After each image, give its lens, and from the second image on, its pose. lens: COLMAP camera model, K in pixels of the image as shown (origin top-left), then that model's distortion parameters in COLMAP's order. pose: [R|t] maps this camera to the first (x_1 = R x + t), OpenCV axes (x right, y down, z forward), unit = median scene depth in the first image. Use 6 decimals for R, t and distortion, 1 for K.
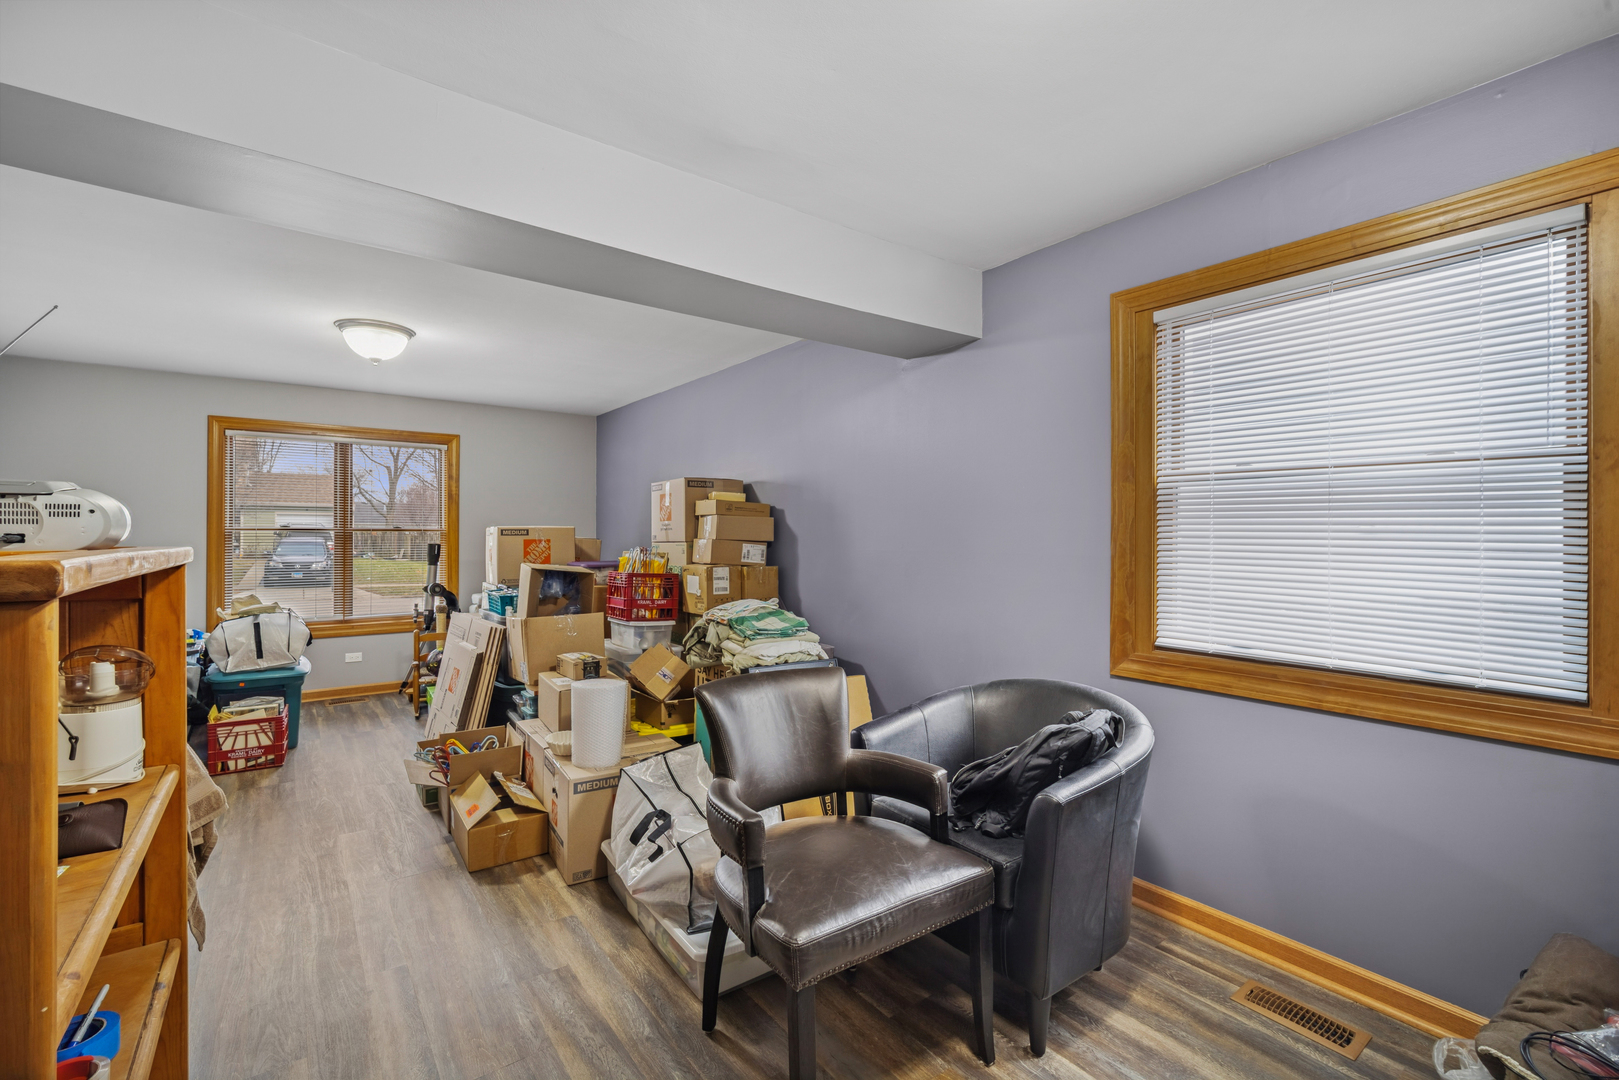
lens RADIAL K [[697.6, 0, 802.0], [0, 697.6, 542.5], [0, 0, 1]] dist [-0.005352, 0.000305]
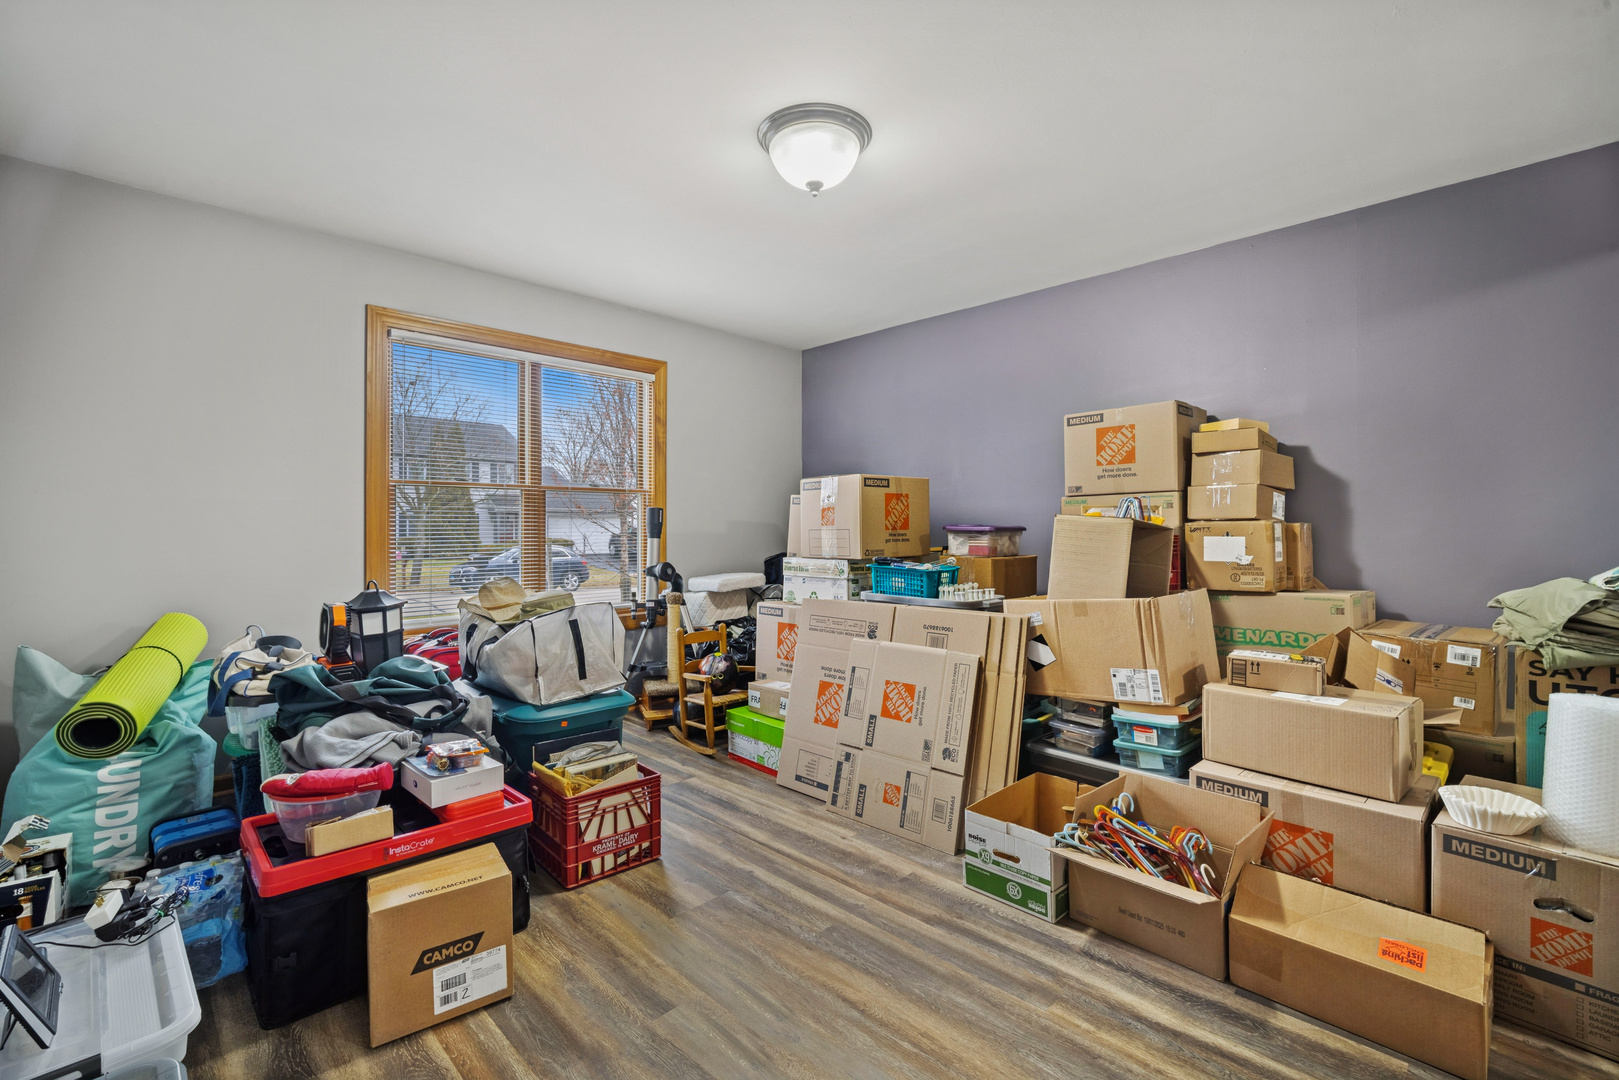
lens RADIAL K [[697.6, 0, 814.1], [0, 697.6, 534.9], [0, 0, 1]] dist [-0.005352, 0.000305]
pose [[0.989394, -0.007520, 0.145063, -0.709940], [0.006578, 0.999954, 0.006971, 0.040206], [-0.145108, -0.005943, 0.989398, 0.392508]]
